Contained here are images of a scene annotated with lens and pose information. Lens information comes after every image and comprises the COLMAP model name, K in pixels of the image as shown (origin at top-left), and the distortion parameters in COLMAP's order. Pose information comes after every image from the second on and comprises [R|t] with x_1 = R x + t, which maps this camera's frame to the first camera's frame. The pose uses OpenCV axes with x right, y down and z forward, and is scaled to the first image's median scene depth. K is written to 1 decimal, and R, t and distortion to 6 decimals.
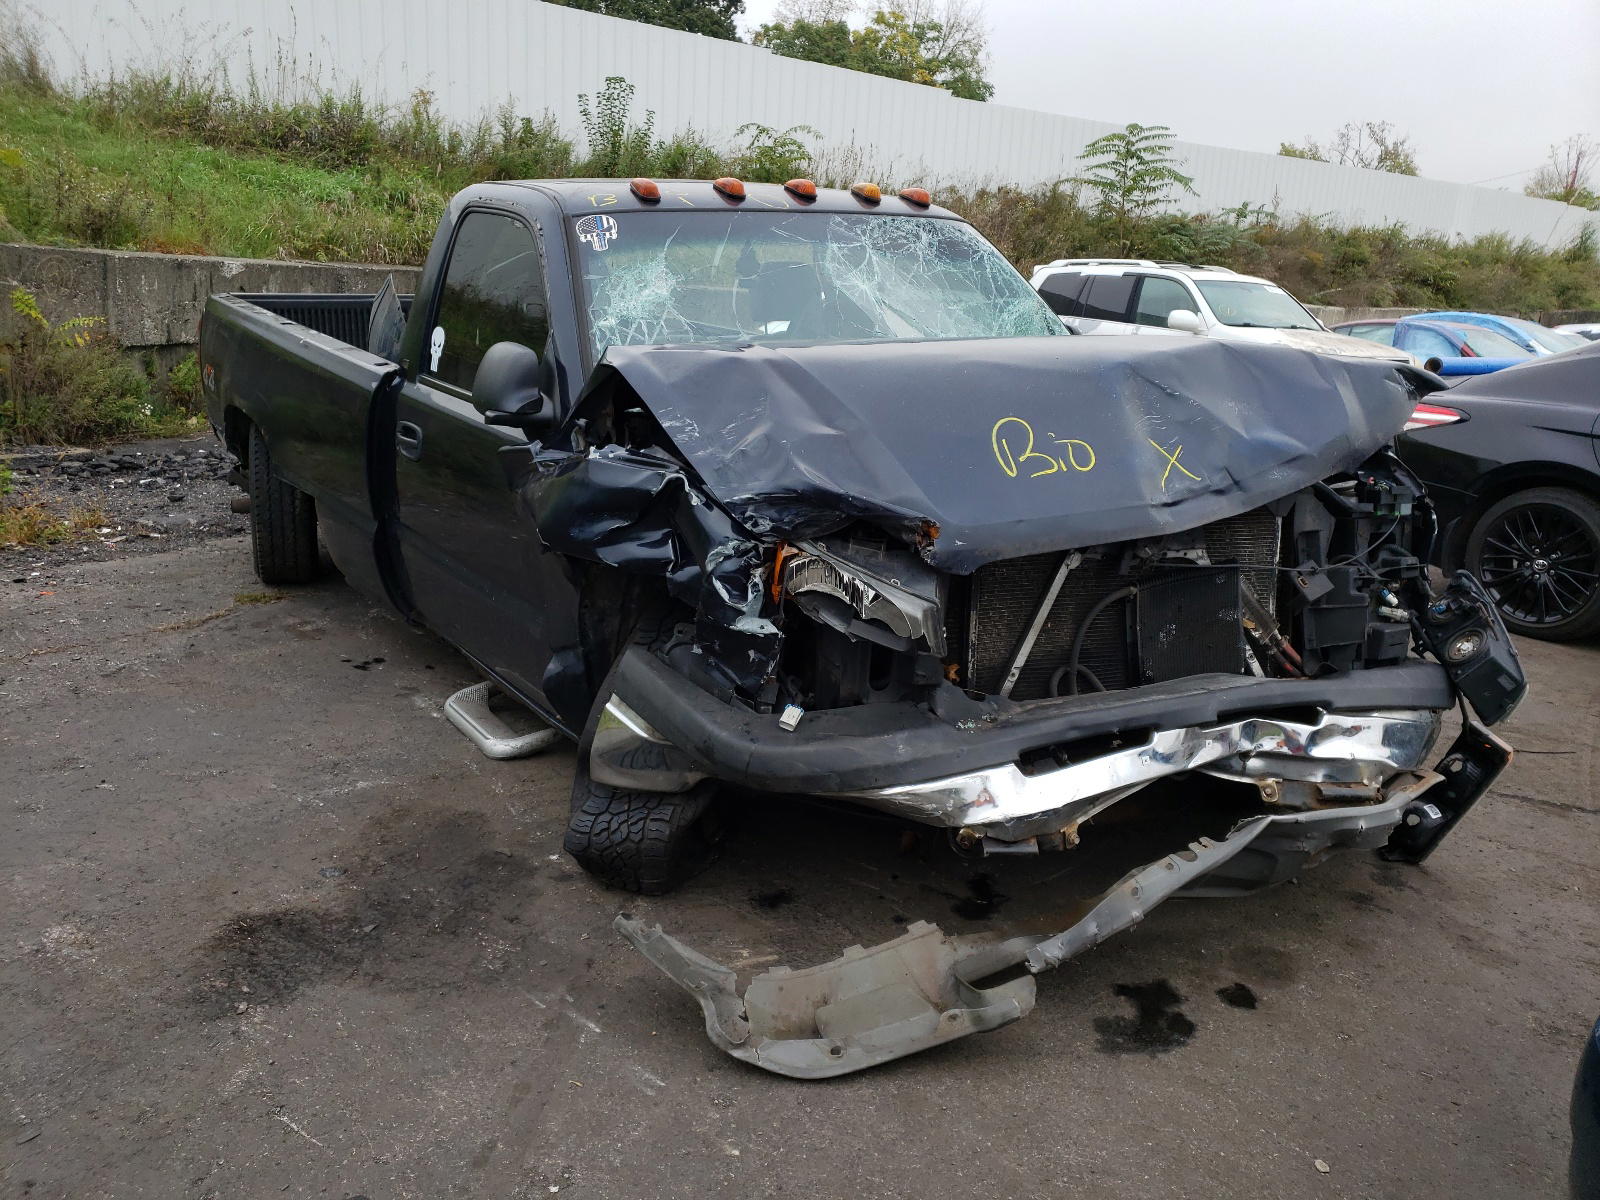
lens RADIAL K [[1253.3, 0, 838.1], [0, 1253.3, 597.2], [0, 0, 1]] dist [0.045279, -0.018447]
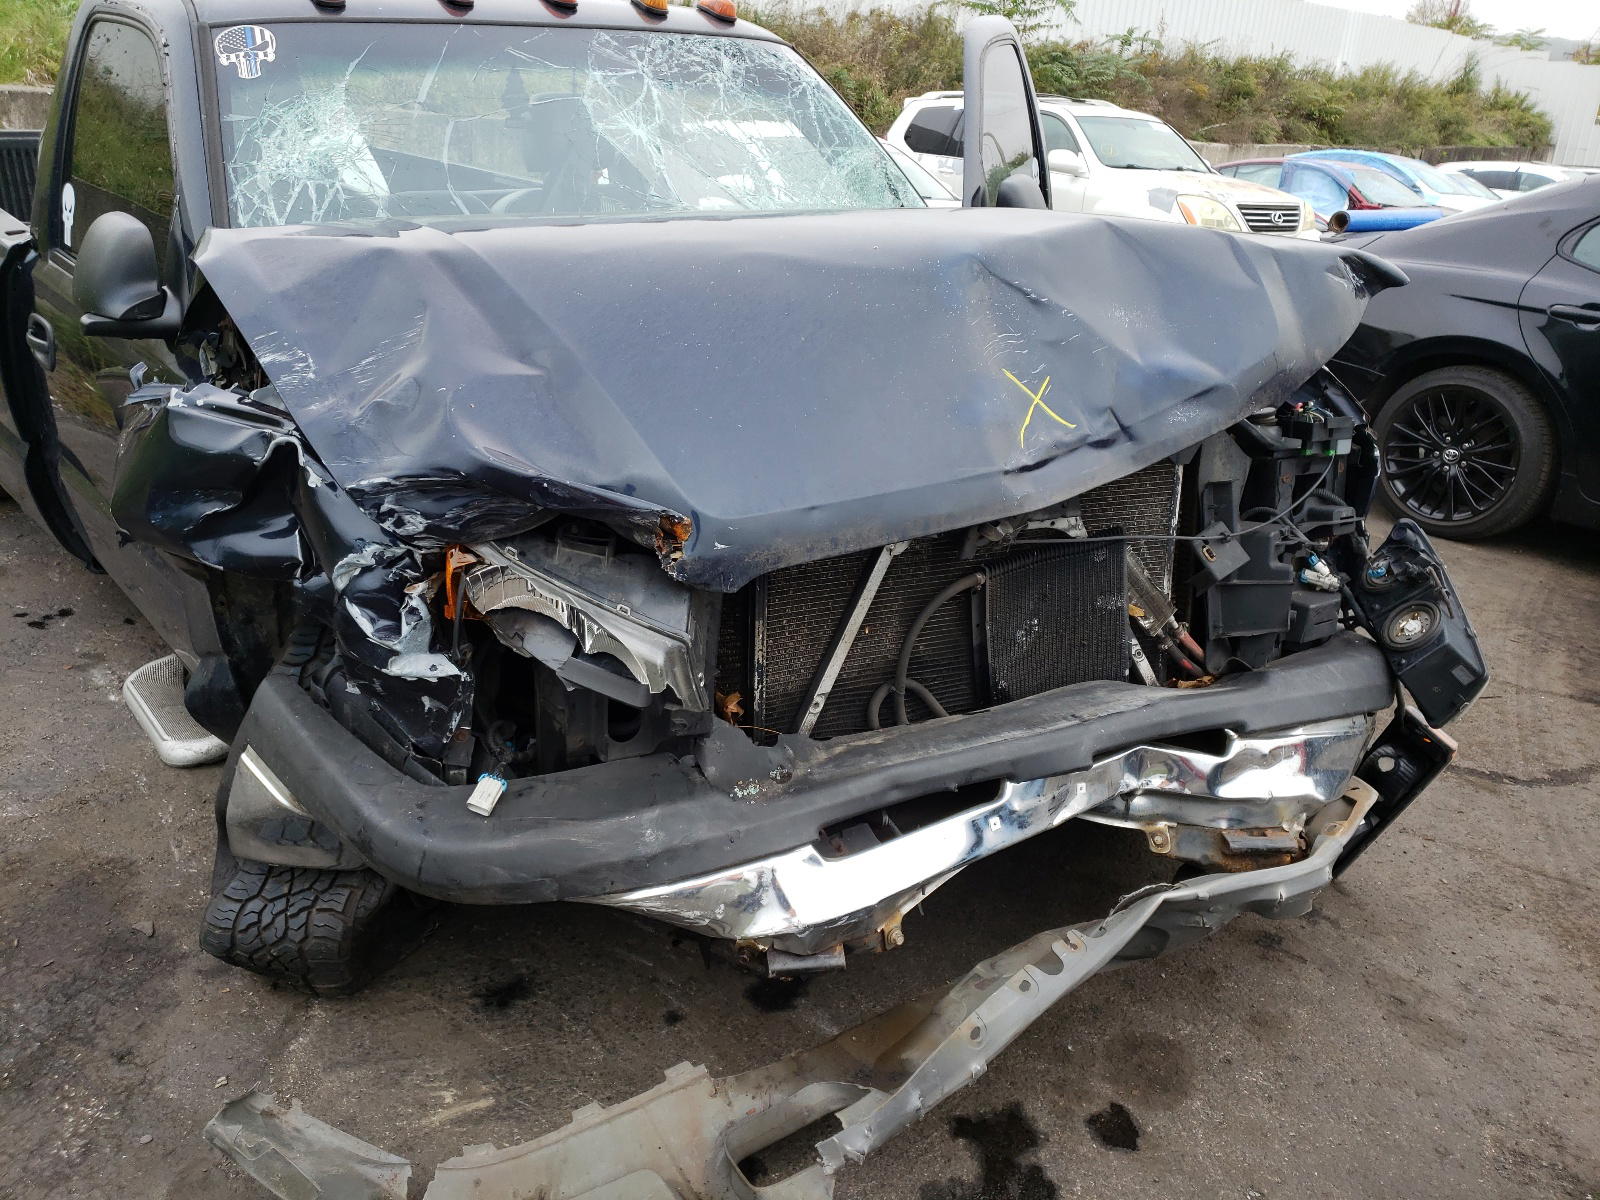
lens RADIAL K [[1253.3, 0, 801.7], [0, 1253.3, 610.0], [0, 0, 1]] dist [0.045279, -0.018447]
pose [[0.997692, -0.022621, 0.064027, 0.083334], [0.014219, 0.991574, 0.128758, -0.080535], [-0.066400, -0.127550, 0.989607, 0.285618]]
